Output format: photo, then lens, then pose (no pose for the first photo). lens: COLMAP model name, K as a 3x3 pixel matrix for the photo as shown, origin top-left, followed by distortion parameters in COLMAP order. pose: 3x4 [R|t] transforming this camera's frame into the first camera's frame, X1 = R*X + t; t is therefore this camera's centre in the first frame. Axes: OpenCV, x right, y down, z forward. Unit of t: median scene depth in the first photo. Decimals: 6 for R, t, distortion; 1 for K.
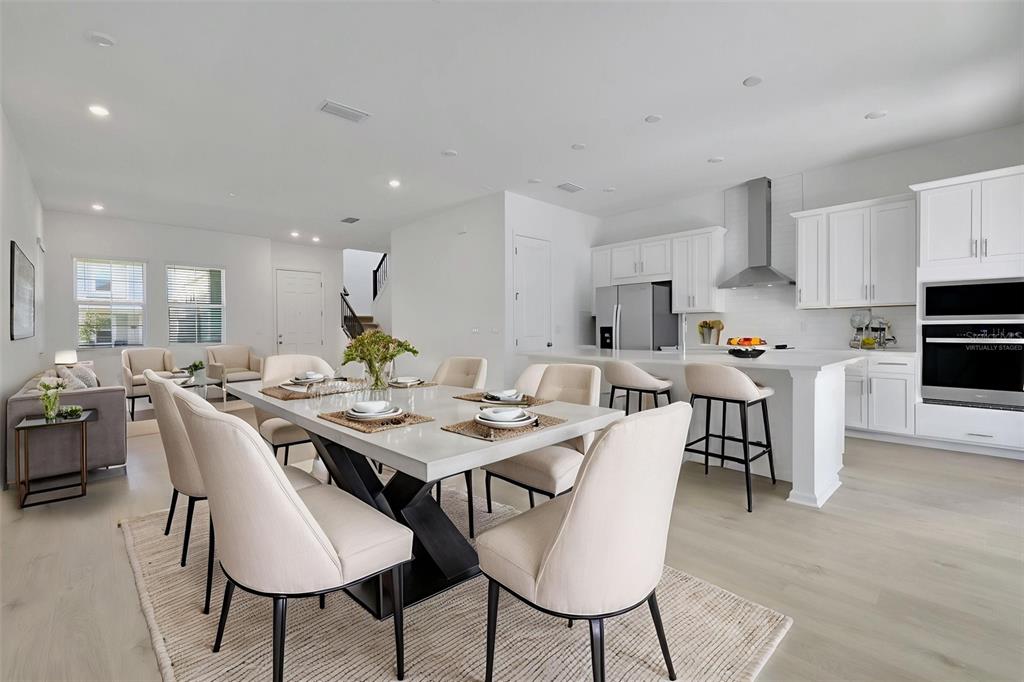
lens RADIAL K [[410.6, 0, 522.6], [0, 410.6, 334.8], [0, 0, 1]] dist [-0.001348, -0.000197]
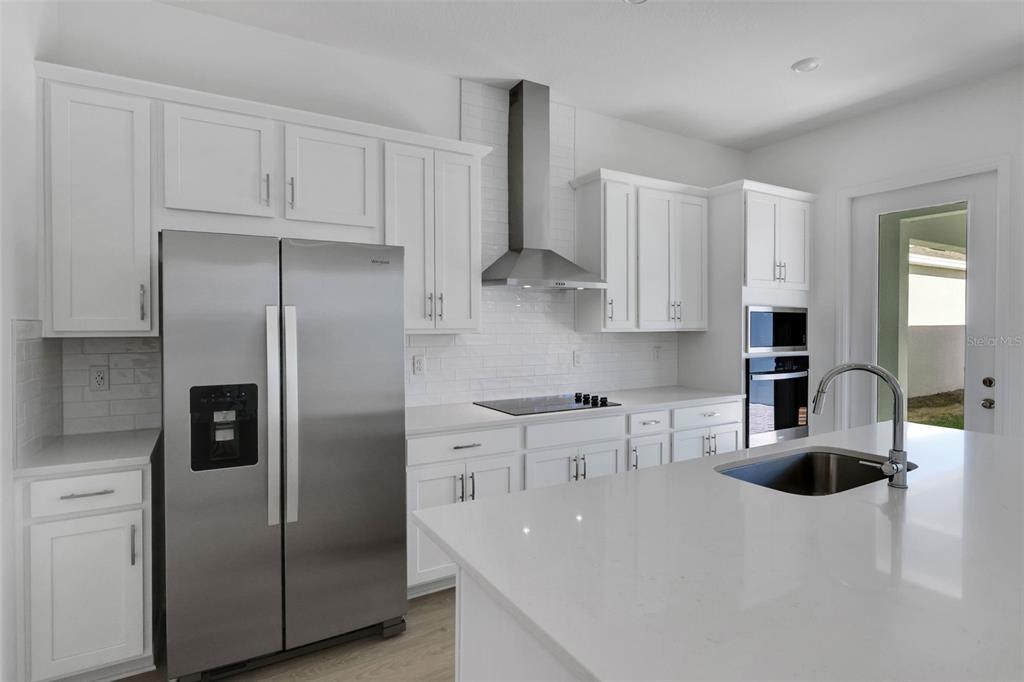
lens RADIAL K [[527.5, 0, 499.3], [0, 527.5, 330.3], [0, 0, 1]] dist [-0.000296, -0.000335]
pose [[0.244115, 0.006306, 0.969726, -0.094658], [0.018239, 0.999772, -0.011093, -0.055041], [-0.969575, 0.020395, 0.243944, 0.867831]]
